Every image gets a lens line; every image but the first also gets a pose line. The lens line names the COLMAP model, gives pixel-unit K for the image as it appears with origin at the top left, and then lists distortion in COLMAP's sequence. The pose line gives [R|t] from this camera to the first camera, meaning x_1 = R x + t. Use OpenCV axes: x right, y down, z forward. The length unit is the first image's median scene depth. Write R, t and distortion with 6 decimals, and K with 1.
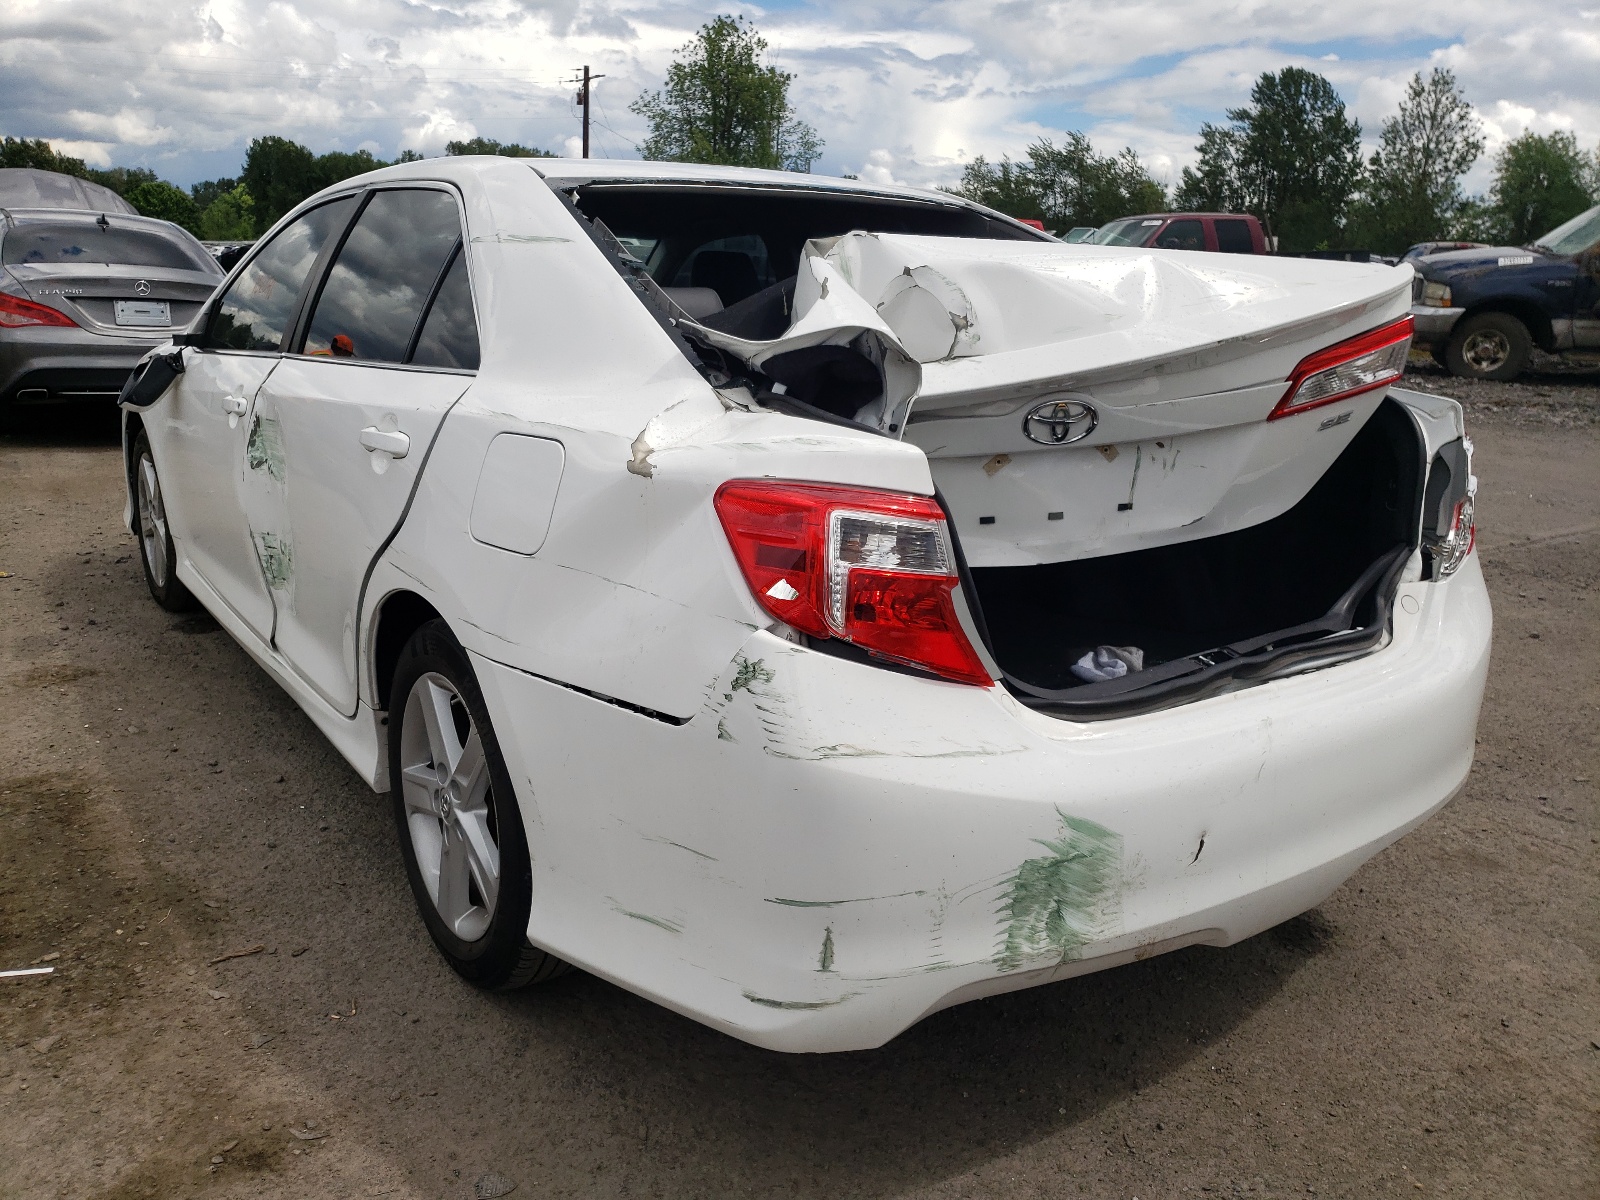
lens RADIAL K [[1221.1, 0, 800.0], [0, 1221.1, 600.0], [0, 0, 1]] dist [-0.010264, 0.047819]
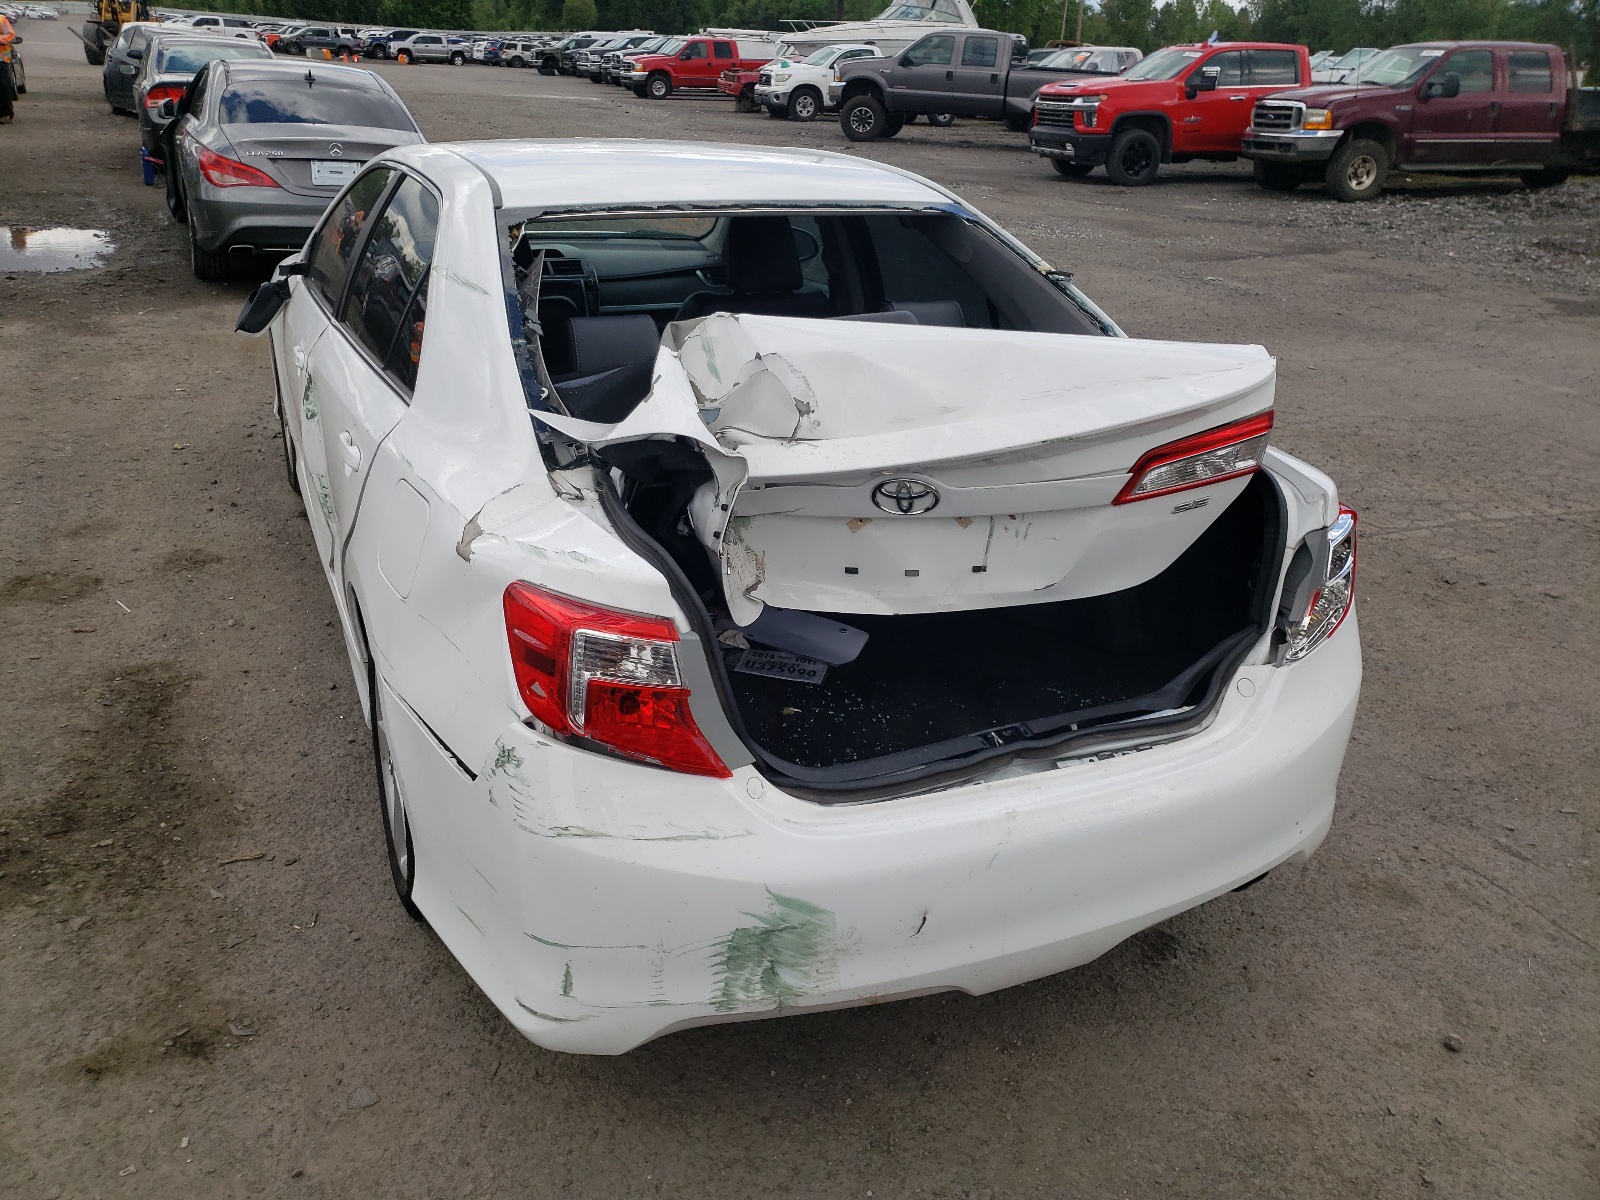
lens RADIAL K [[1204.7, 0, 800.0], [0, 1204.7, 600.0], [0, 0, 1]] dist [0.074457, -0.093539]
pose [[0.982218, 0.088051, -0.165814, 0.307901], [-0.064316, 0.987567, 0.143437, -0.203312], [0.176383, -0.130221, 0.975670, -0.066151]]
